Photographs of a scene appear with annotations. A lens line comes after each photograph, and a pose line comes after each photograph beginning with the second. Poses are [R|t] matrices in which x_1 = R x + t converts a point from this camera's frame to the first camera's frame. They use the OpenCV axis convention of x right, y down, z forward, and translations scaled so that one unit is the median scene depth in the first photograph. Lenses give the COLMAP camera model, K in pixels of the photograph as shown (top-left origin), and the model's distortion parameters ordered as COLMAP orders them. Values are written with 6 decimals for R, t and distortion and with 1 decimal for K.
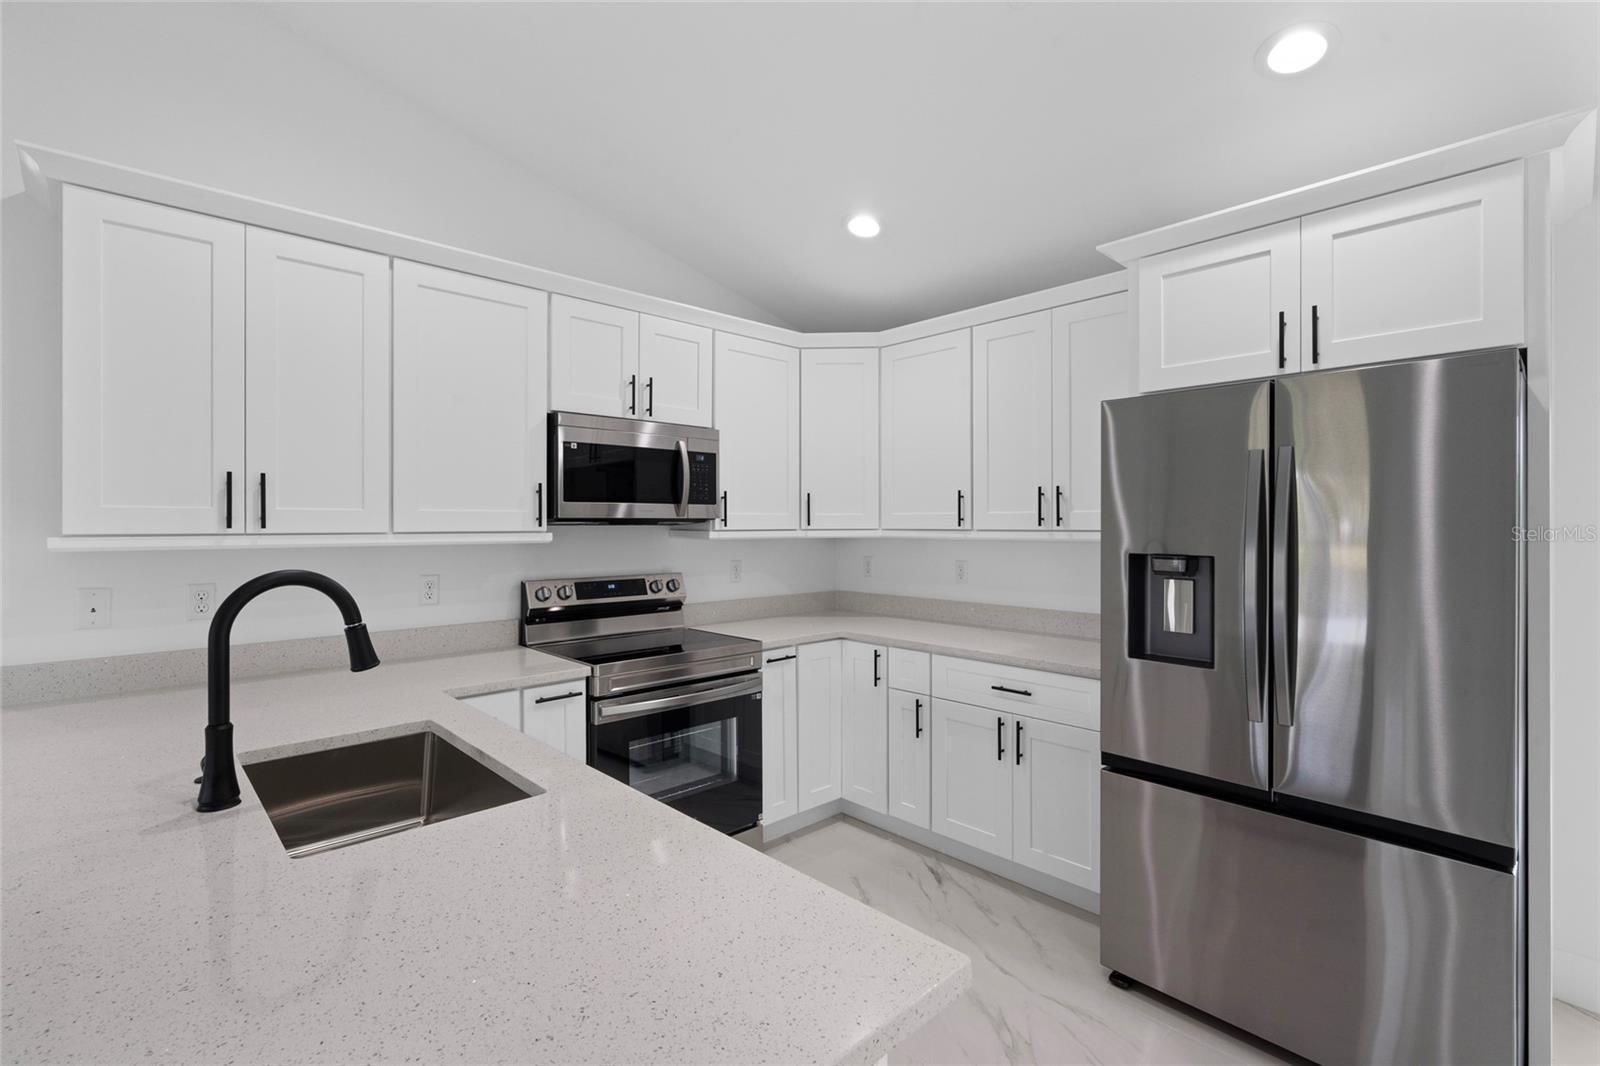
lens RADIAL K [[727.1, 0, 796.9], [0, 727.1, 528.0], [0, 0, 1]] dist [-0.000441, 0.000415]
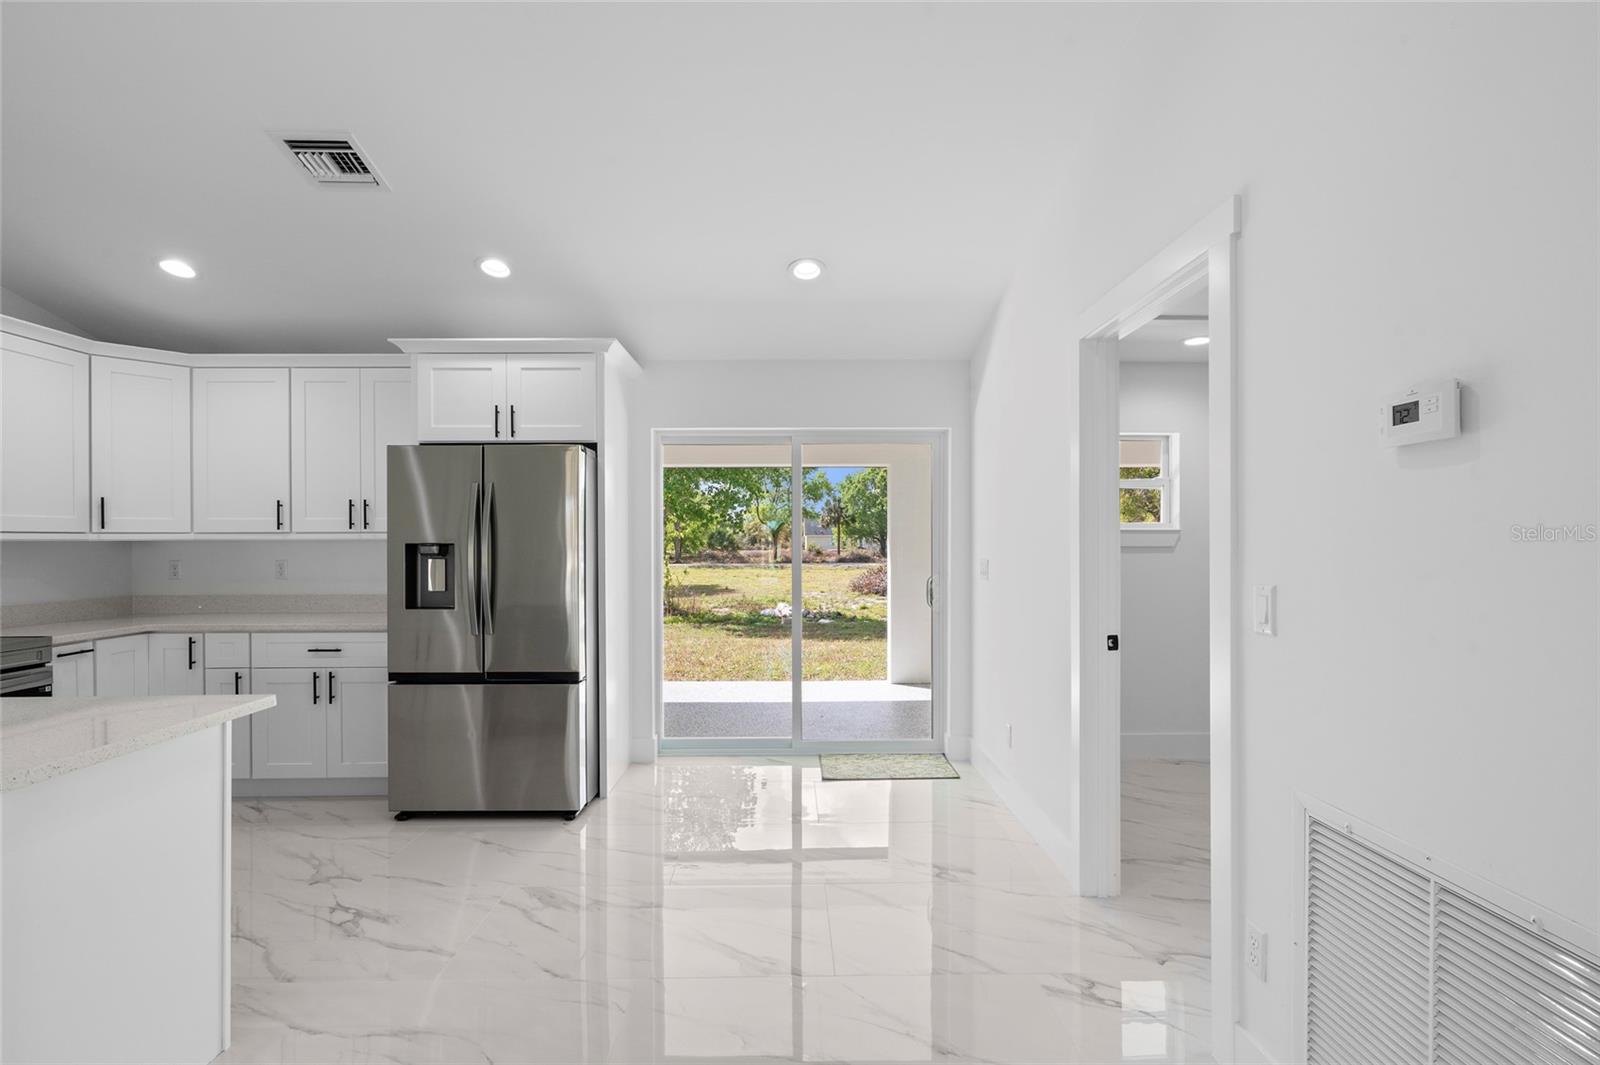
lens RADIAL K [[728.3, 0, 801.5], [0, 728.3, 542.4], [0, 0, 1]] dist [-0.000177, 0.000089]
pose [[0.671341, -0.002810, 0.741143, -0.102115], [0.006749, 0.999975, -0.002323, 0.030688], [-0.741118, 0.006562, 0.671343, -0.516383]]
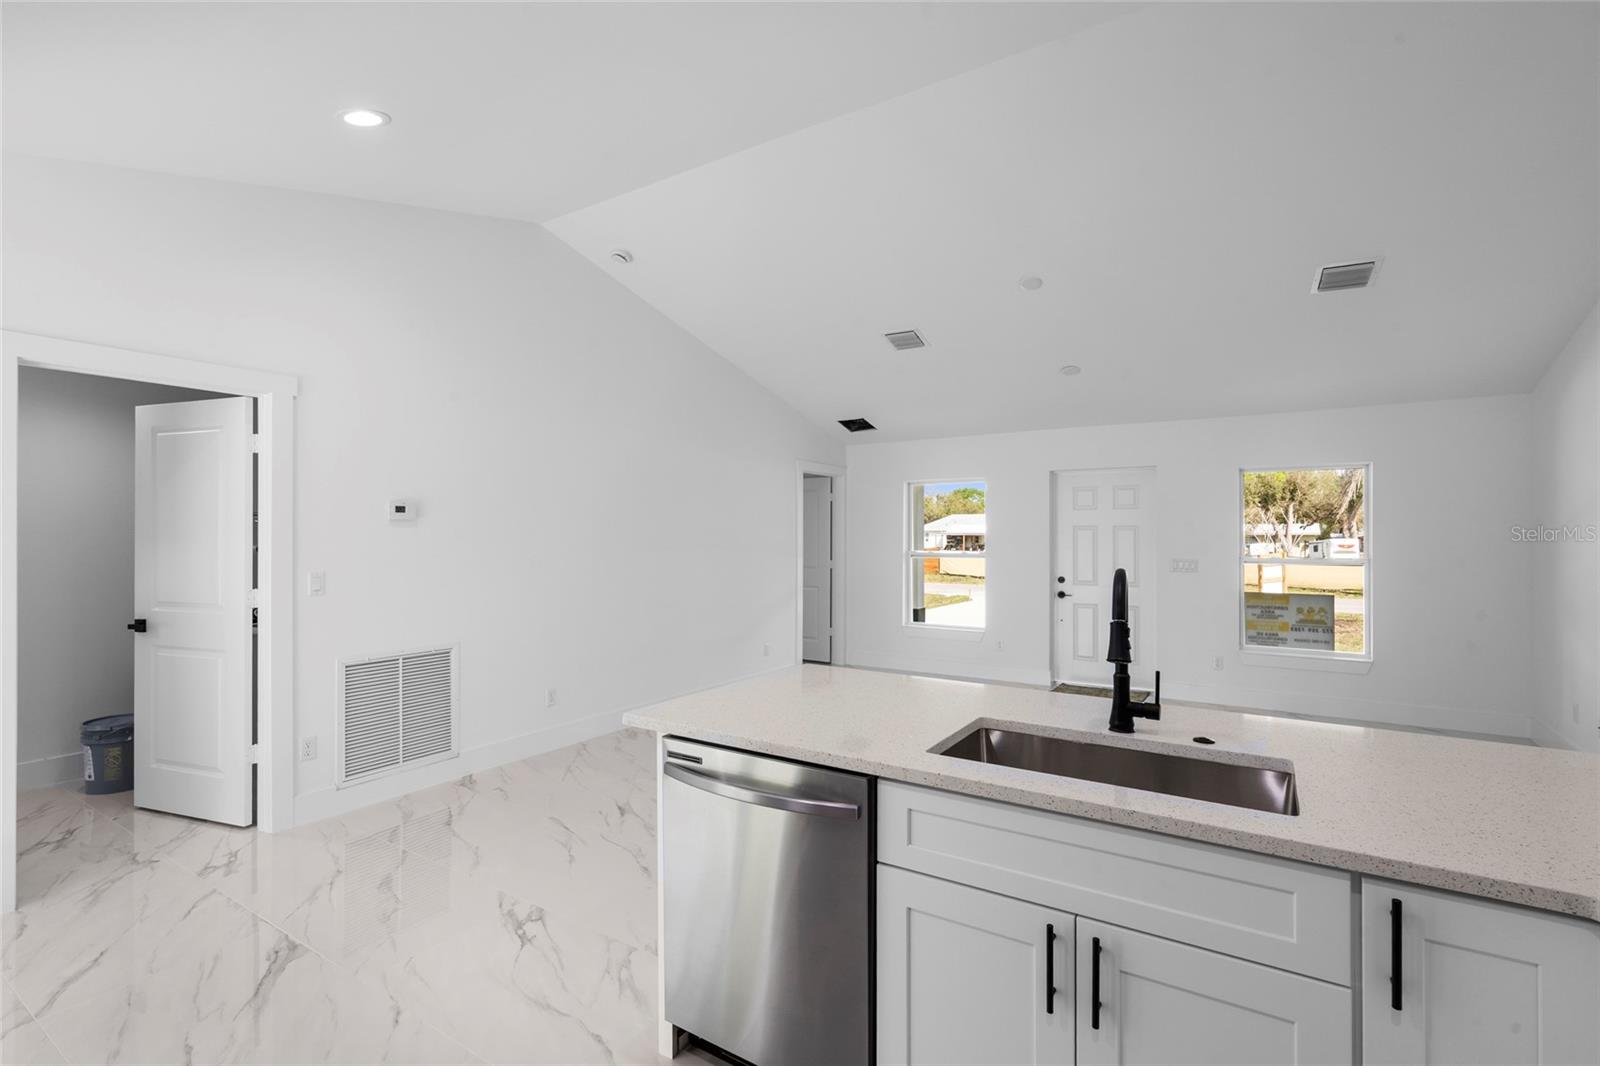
lens RADIAL K [[730.2, 0, 798.2], [0, 730.2, 534.0], [0, 0, 1]] dist [0.000178, 0.000087]
pose [[-0.969762, -0.001170, -0.244050, 0.075108], [-0.001483, 0.999998, 0.001099, -0.001944], [0.244048, 0.001428, -0.969762, 0.968008]]
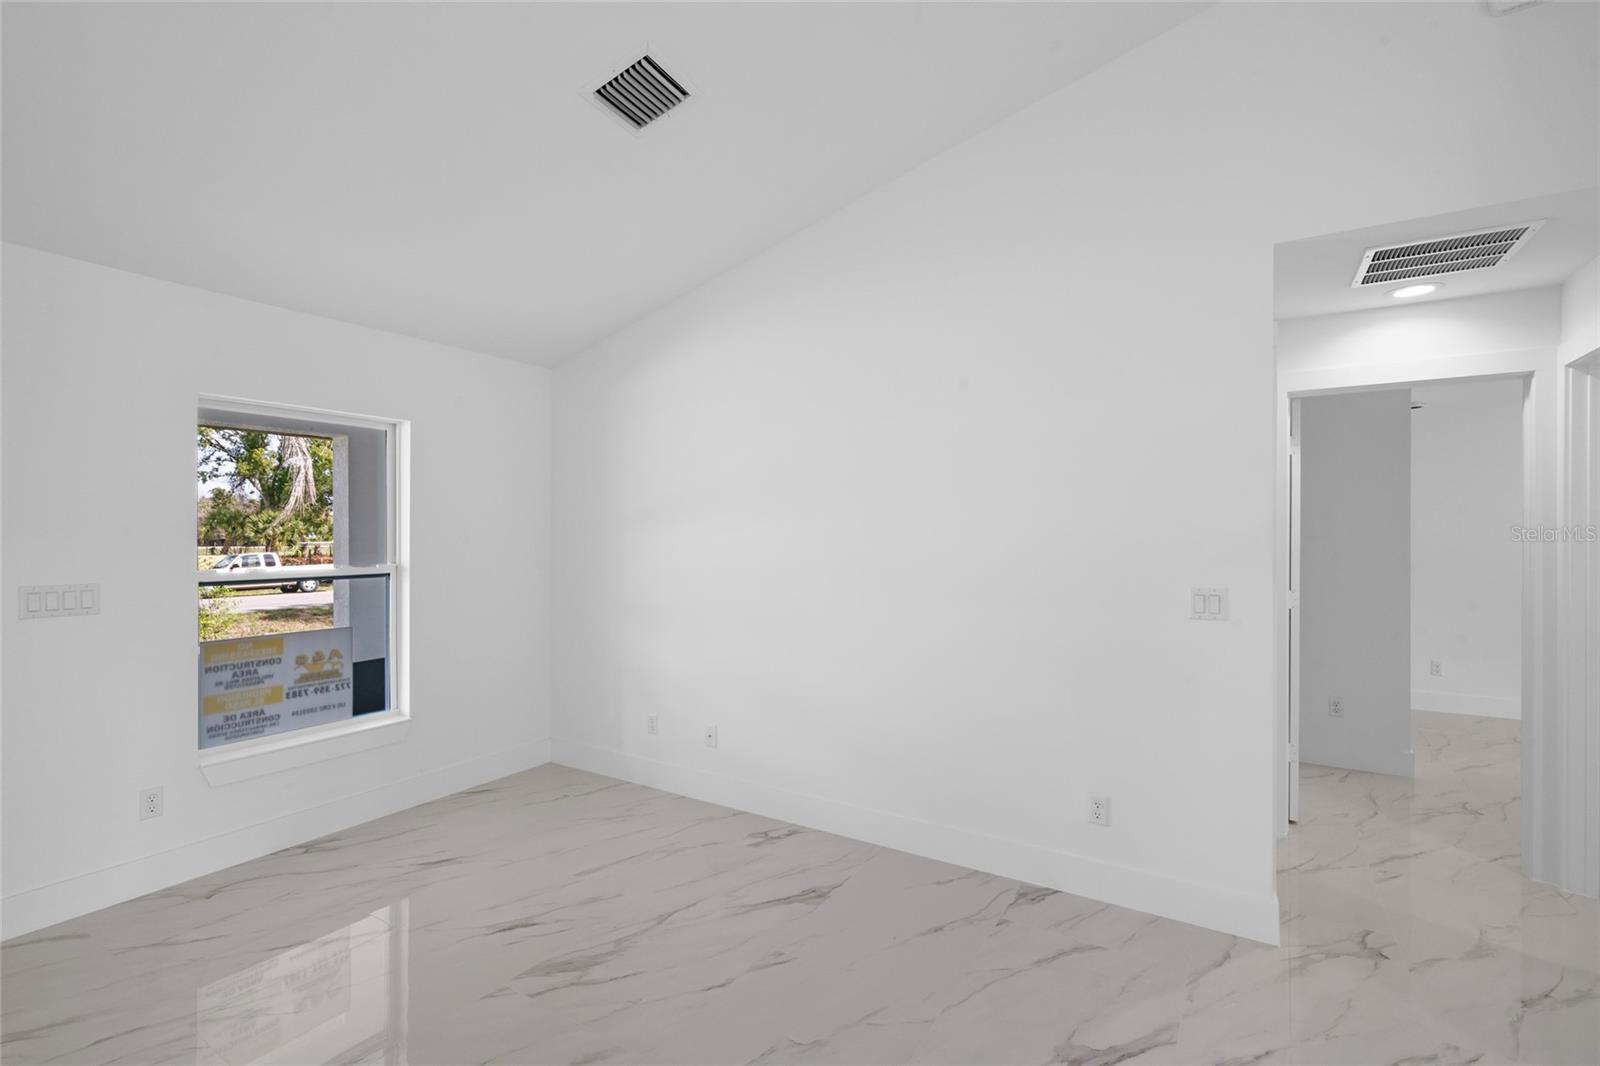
lens RADIAL K [[717.2, 0, 798.8], [0, 717.2, 533.1], [0, 0, 1]] dist [-0.001063, 0.000217]
pose [[0.256047, 0.002521, -0.966661, -0.453158], [-0.006058, 0.999981, 0.001004, 0.000696], [0.966645, 0.005599, 0.256057, -0.171229]]
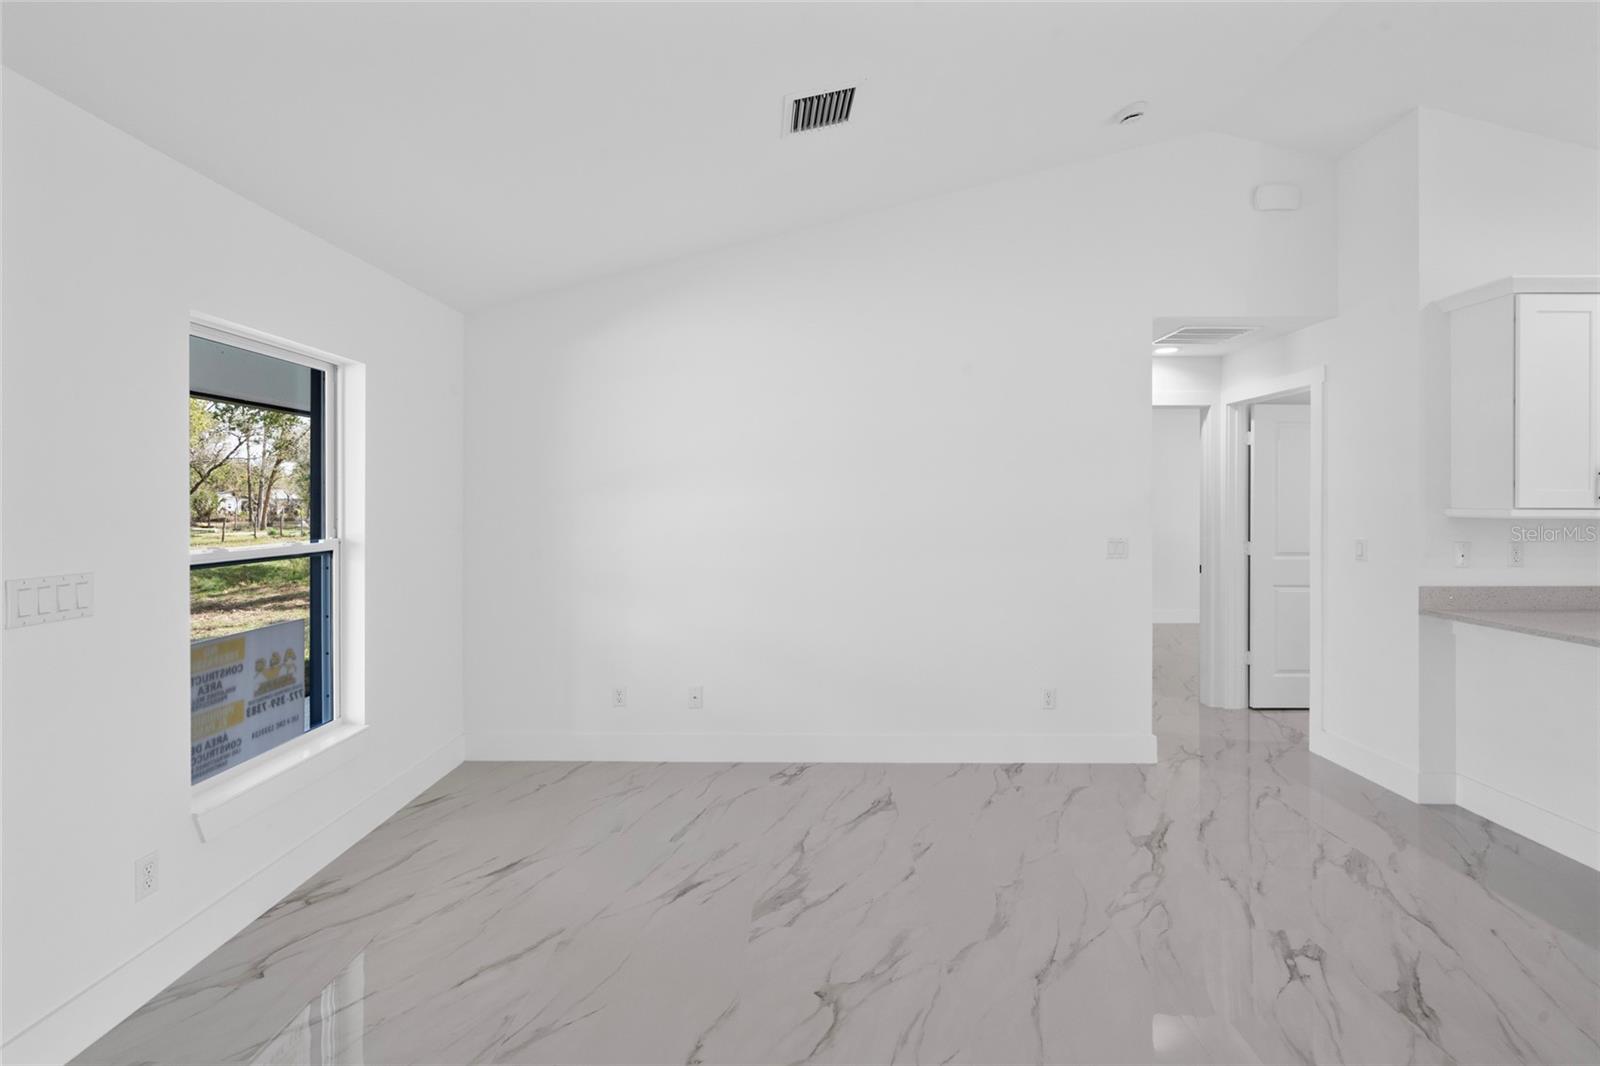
lens RADIAL K [[730.5, 0, 800.2], [0, 730.5, 501.8], [0, 0, 1]] dist [-0.001691, 0.000124]
pose [[0.723015, 0.003160, -0.690825, -0.661944], [-0.006639, 0.999975, -0.002375, 0.006360], [0.690801, 0.006304, 0.723018, -0.831363]]
